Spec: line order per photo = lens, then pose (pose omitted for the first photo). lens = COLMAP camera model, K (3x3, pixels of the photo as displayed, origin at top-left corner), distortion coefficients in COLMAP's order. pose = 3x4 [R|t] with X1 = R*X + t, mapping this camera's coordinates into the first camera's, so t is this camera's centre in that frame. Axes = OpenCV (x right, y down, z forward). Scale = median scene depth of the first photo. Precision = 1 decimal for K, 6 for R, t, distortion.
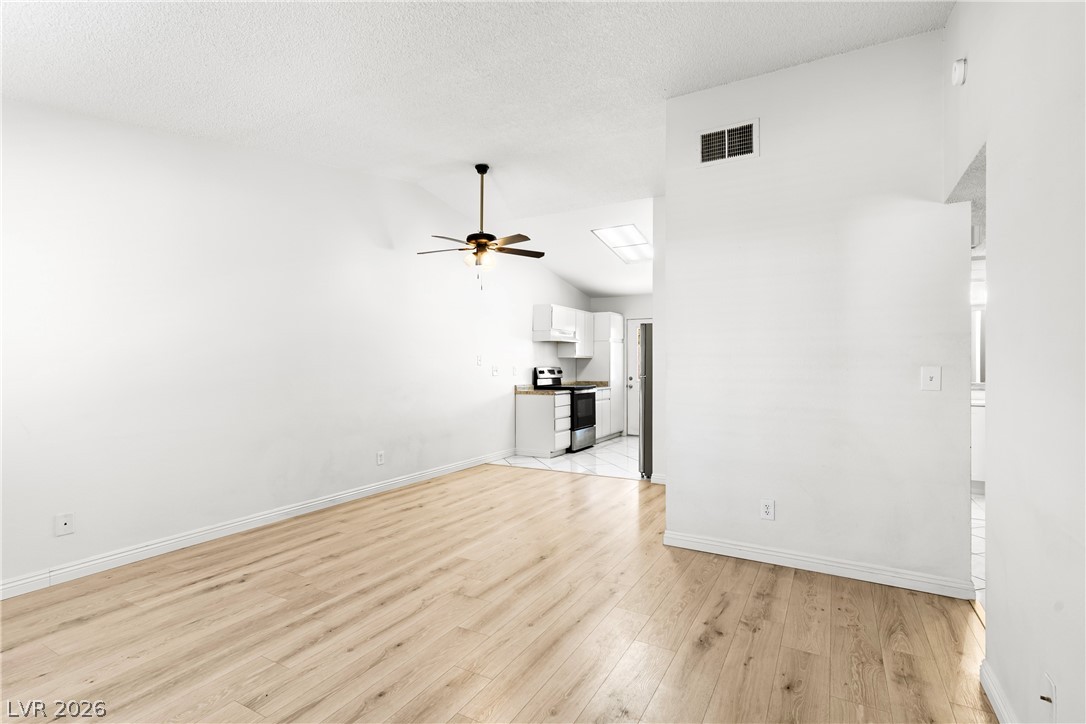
lens RADIAL K [[517.2, 0, 545.9], [0, 517.2, 365.0], [0, 0, 1]] dist [0.002783, -0.000692]
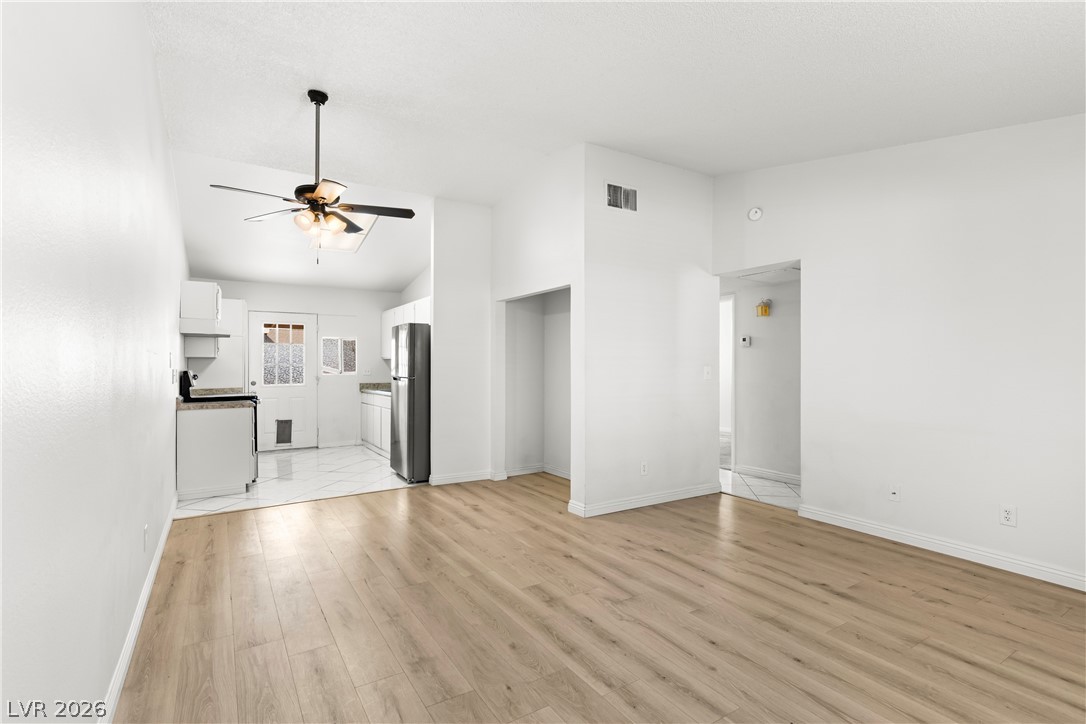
lens RADIAL K [[517.2, 0, 547.0], [0, 517.2, 361.0], [0, 0, 1]] dist [0.002783, -0.000692]
pose [[0.471043, 0.006279, 0.882088, -0.975341], [0.002473, 0.999961, -0.008439, -0.002020], [-0.882107, 0.006157, 0.471009, 0.588876]]
